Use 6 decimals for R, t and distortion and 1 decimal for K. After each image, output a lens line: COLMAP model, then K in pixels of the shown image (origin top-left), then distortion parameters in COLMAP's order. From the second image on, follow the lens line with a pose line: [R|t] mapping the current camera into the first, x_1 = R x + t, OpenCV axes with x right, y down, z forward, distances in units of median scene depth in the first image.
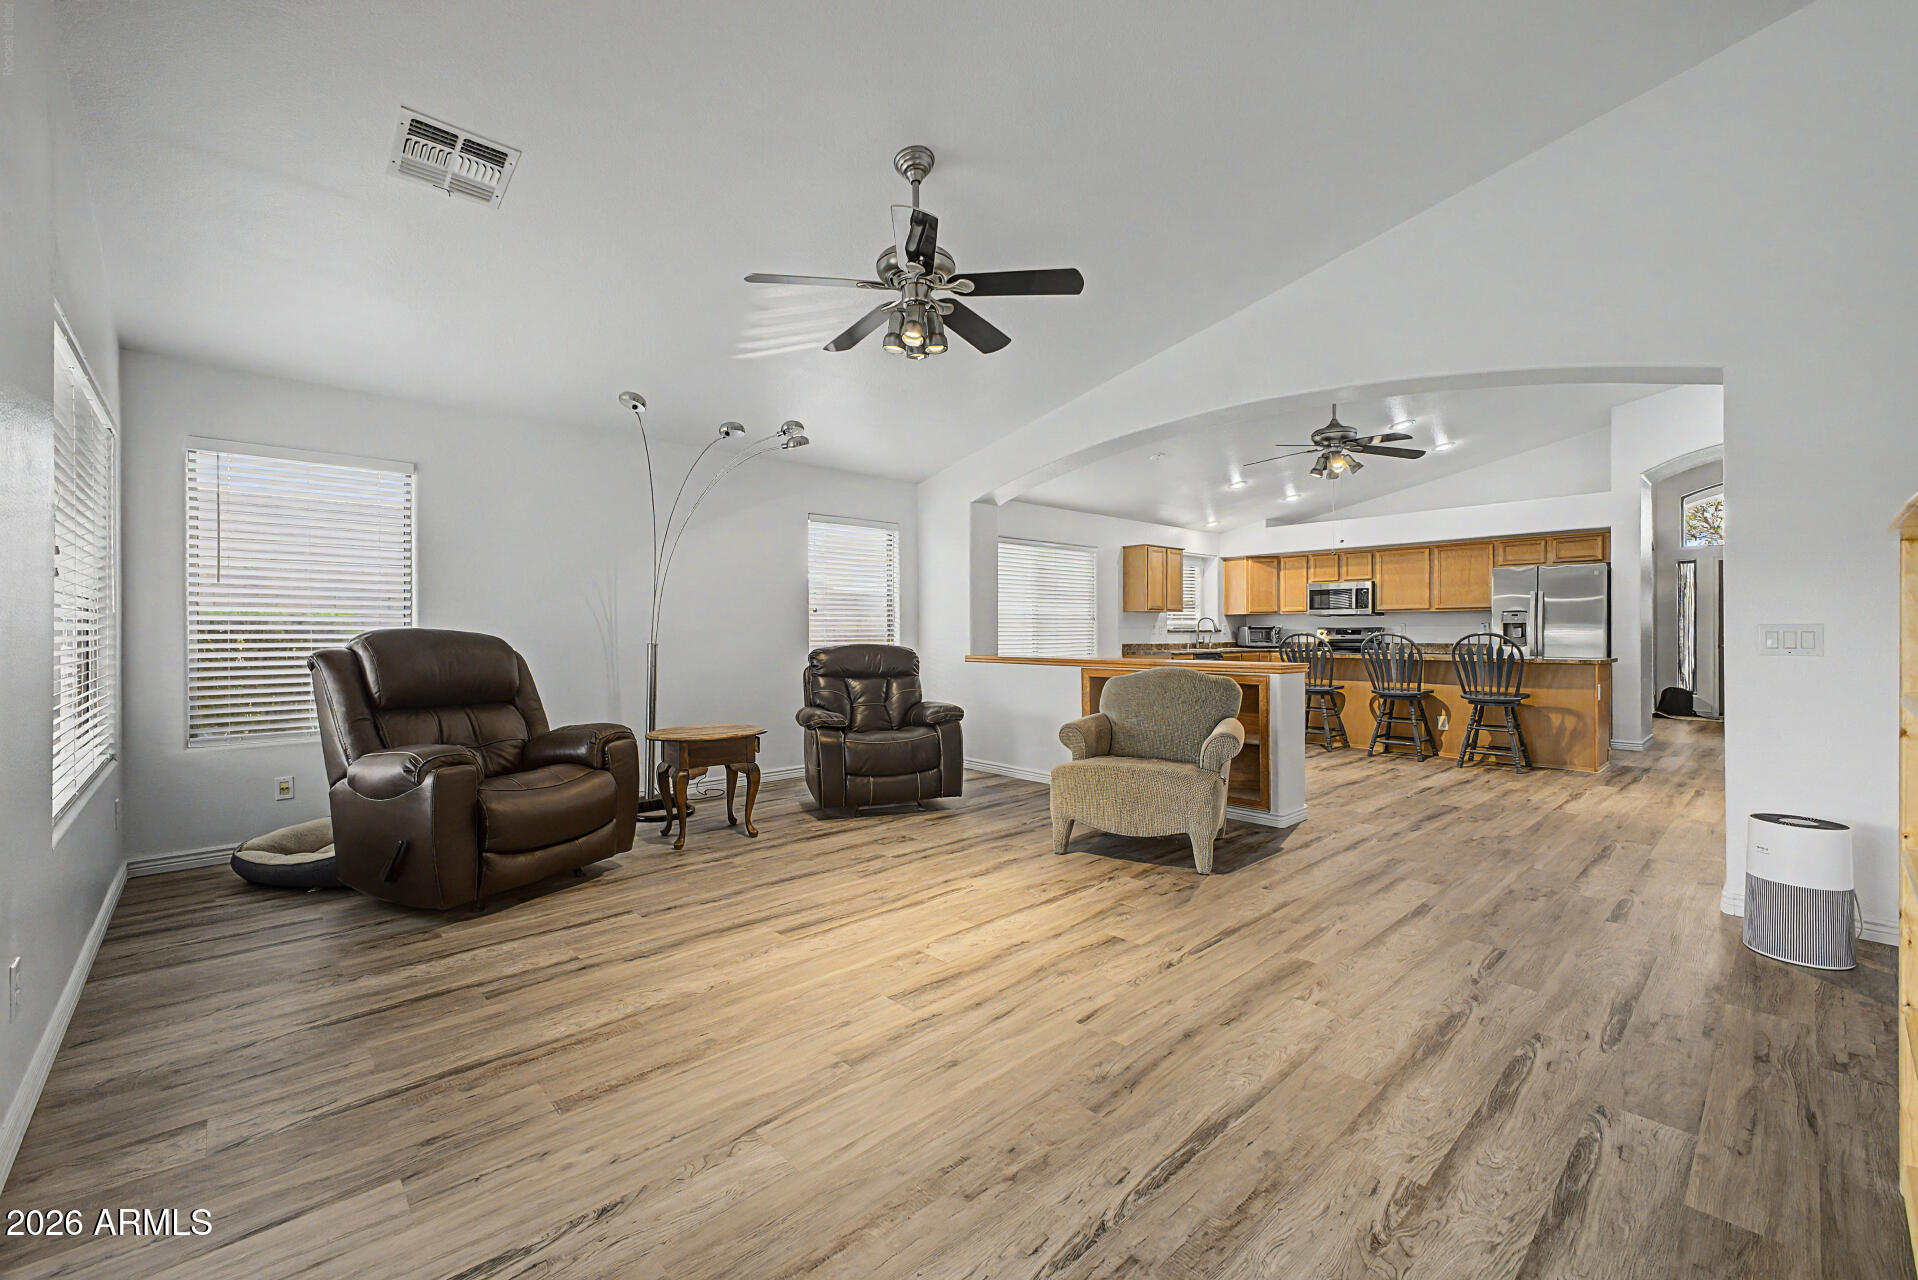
lens RADIAL K [[762.1, 0, 949.2], [0, 762.1, 634.9], [0, 0, 1]] dist [0.023126, 0.000005]
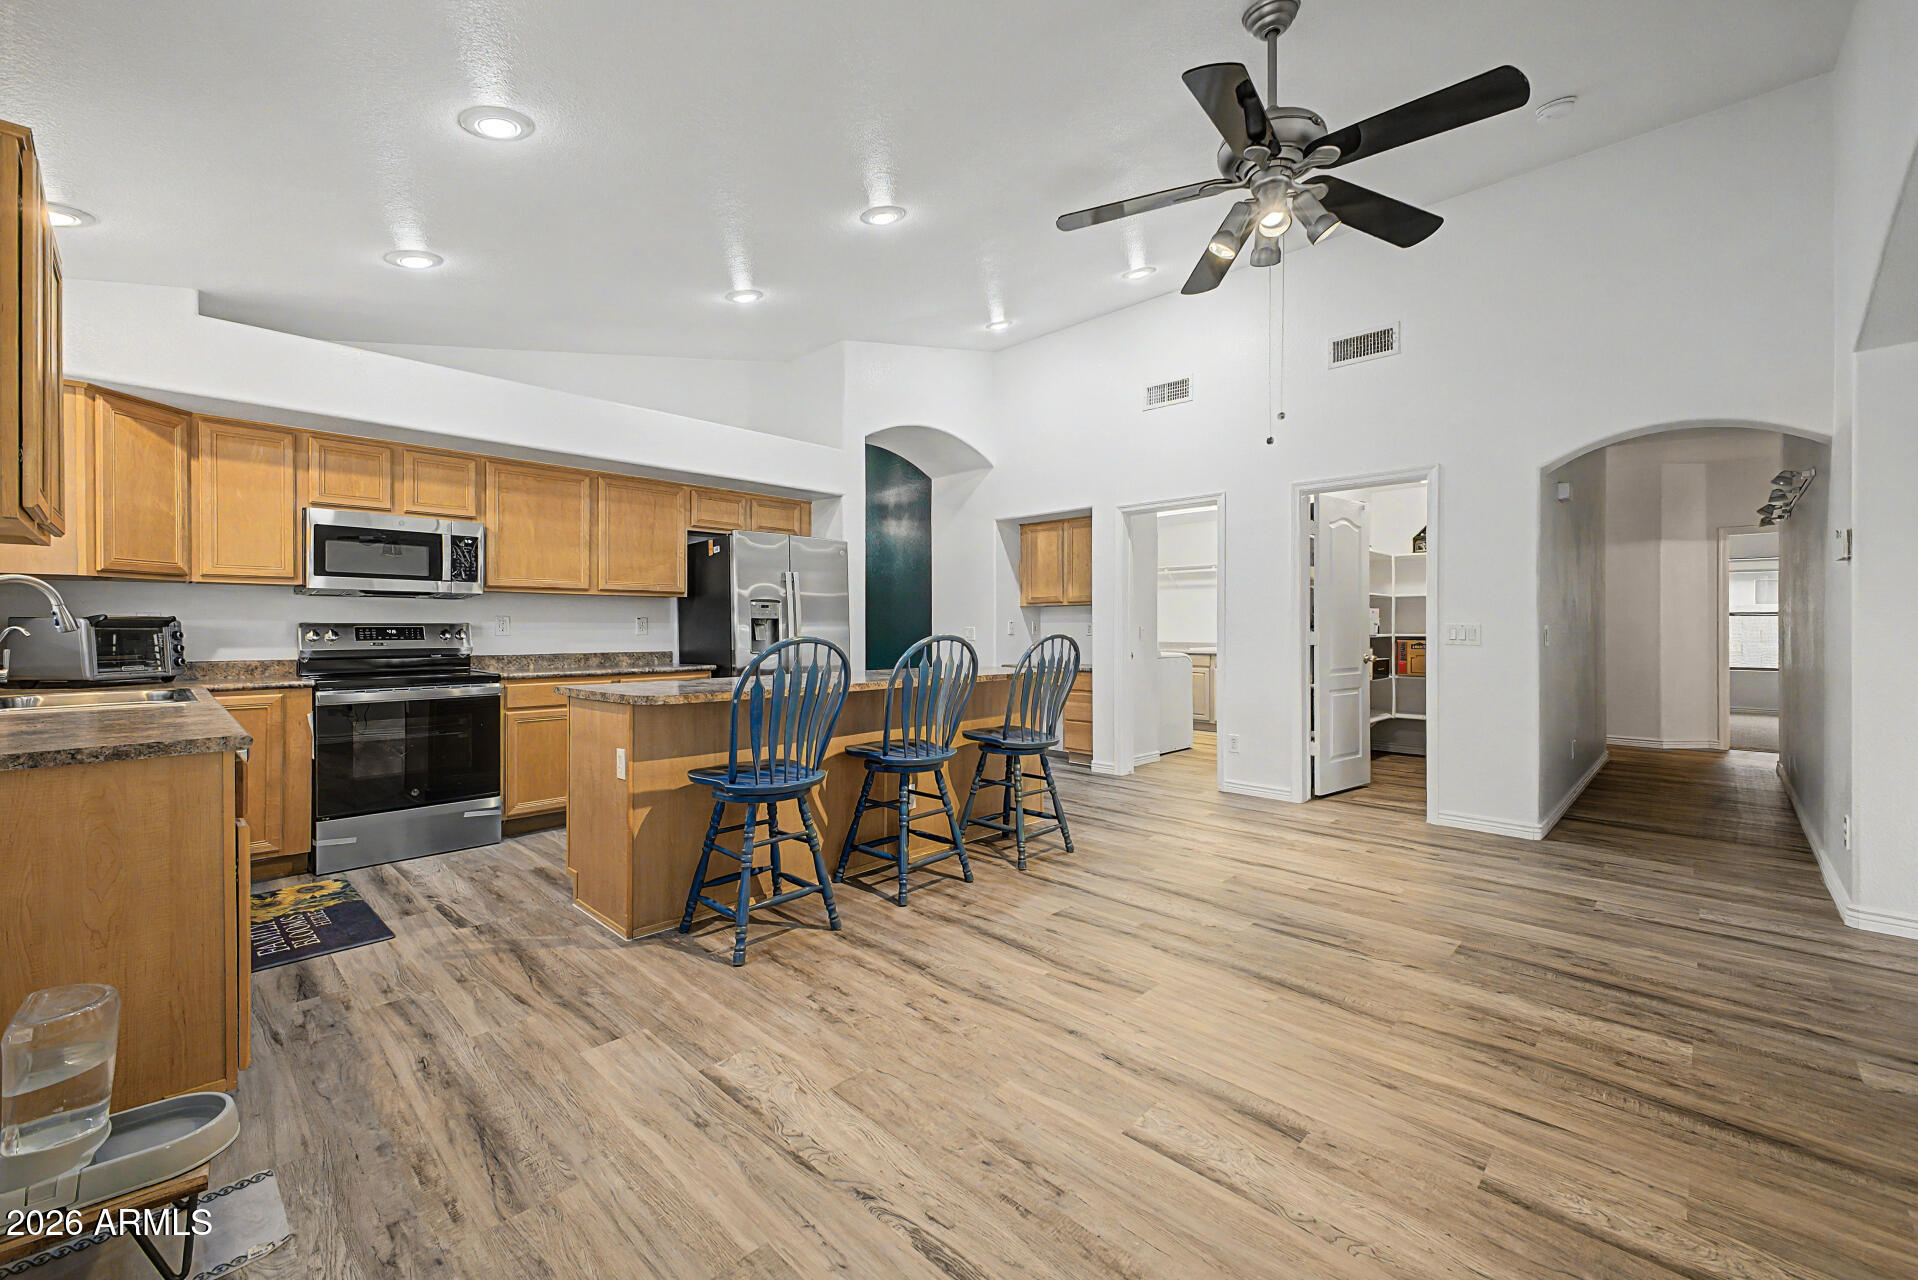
lens RADIAL K [[792.0, 0, 985.2], [0, 792.0, 632.7], [0, 0, 1]] dist [0.020742, -0.000092]
pose [[-0.070809, -0.003990, 0.997482, 0.141532], [0.004651, 0.999980, 0.004330, -0.014452], [-0.997479, 0.004946, -0.070789, 2.048553]]
